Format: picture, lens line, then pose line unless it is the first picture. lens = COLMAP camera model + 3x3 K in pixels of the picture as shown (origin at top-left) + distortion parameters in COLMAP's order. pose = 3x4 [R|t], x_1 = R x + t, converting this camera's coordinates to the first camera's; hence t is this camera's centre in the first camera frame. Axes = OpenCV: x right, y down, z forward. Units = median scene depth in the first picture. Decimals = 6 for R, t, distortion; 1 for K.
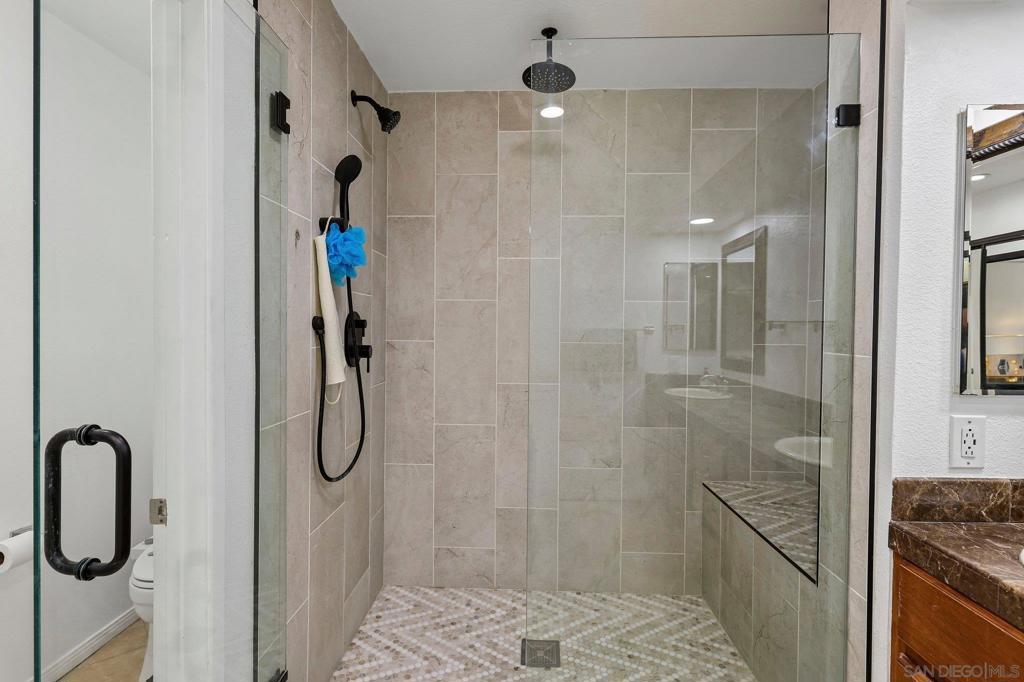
lens RADIAL K [[483.2, 0, 509.8], [0, 483.2, 339.1], [0, 0, 1]] dist [-0.002465, -0.000752]
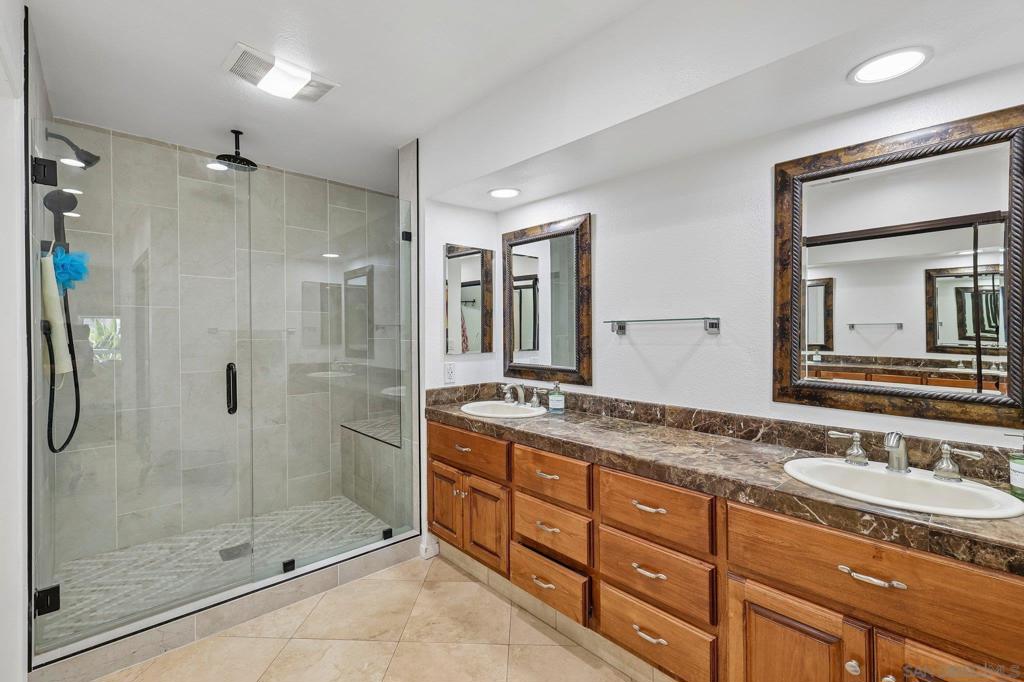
lens RADIAL K [[443.0, 0, 519.1], [0, 443.0, 342.5], [0, 0, 1]] dist [0.006973, 0.001084]
pose [[0.690060, -0.024429, 0.723340, -0.368849], [0.019844, 0.999693, 0.014830, 0.018048], [-0.723480, 0.004120, 0.690333, -0.661047]]
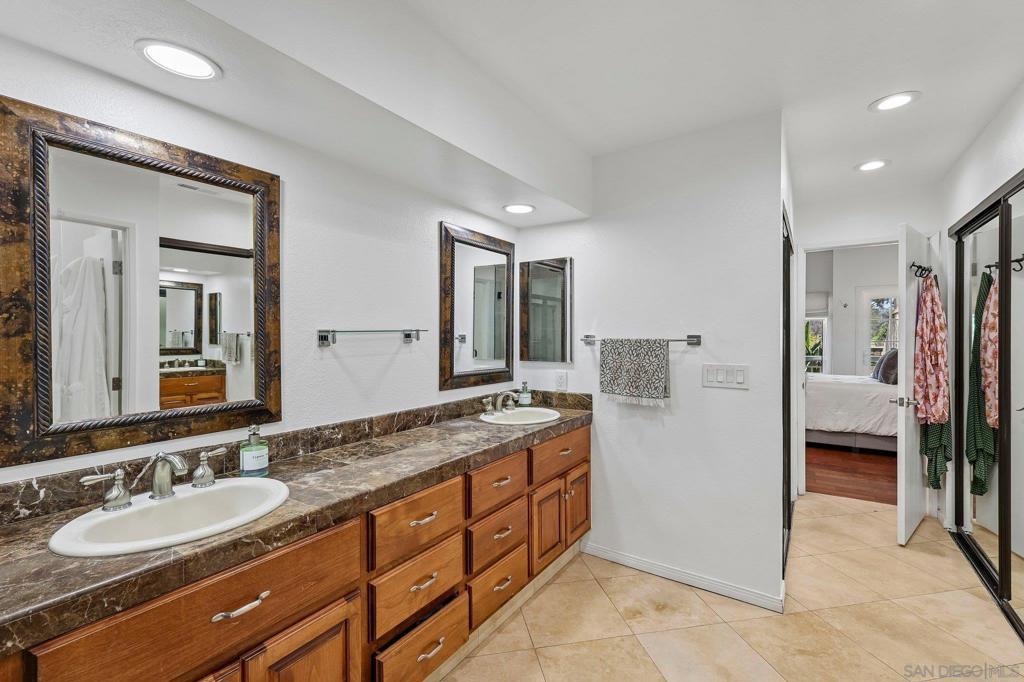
lens RADIAL K [[443.0, 0, 512.0], [0, 443.0, 336.1], [0, 0, 1]] dist [0.006973, 0.001084]
pose [[-0.847367, -0.012076, 0.530870, -0.142652], [0.004836, 0.999524, 0.030455, -0.041245], [-0.530985, 0.028374, -0.846906, 0.838143]]
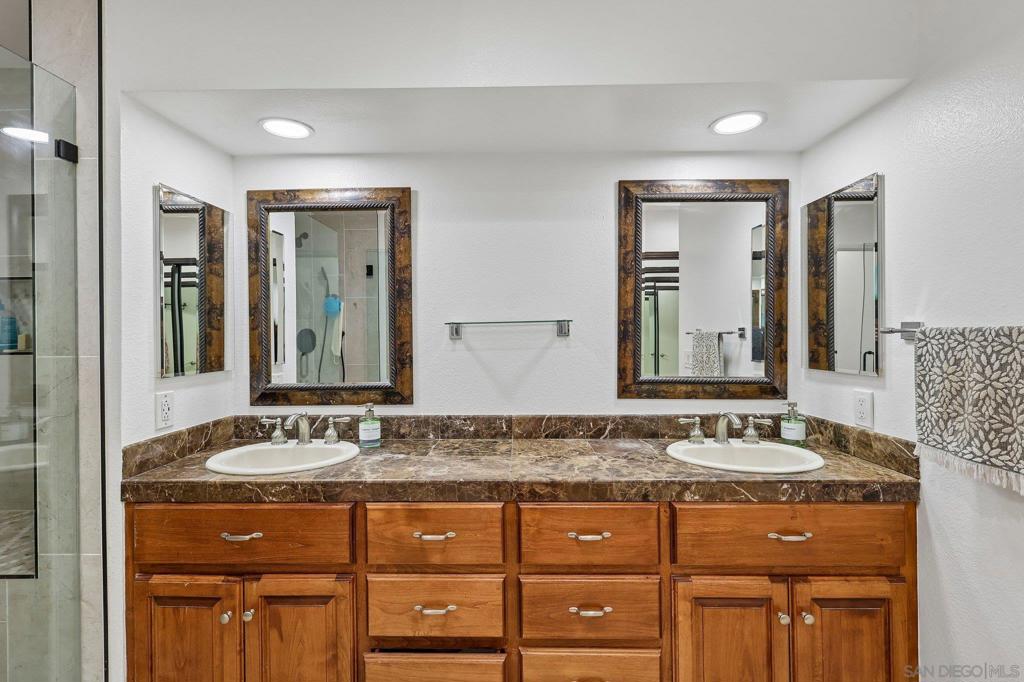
lens RADIAL K [[443.0, 0, 507.5], [0, 443.0, 335.8], [0, 0, 1]] dist [0.006973, 0.001084]
pose [[-0.020272, -0.007823, 0.999764, -0.318115], [0.030901, 0.999487, 0.008448, 0.005469], [-0.999317, 0.031065, -0.020020, -0.022466]]
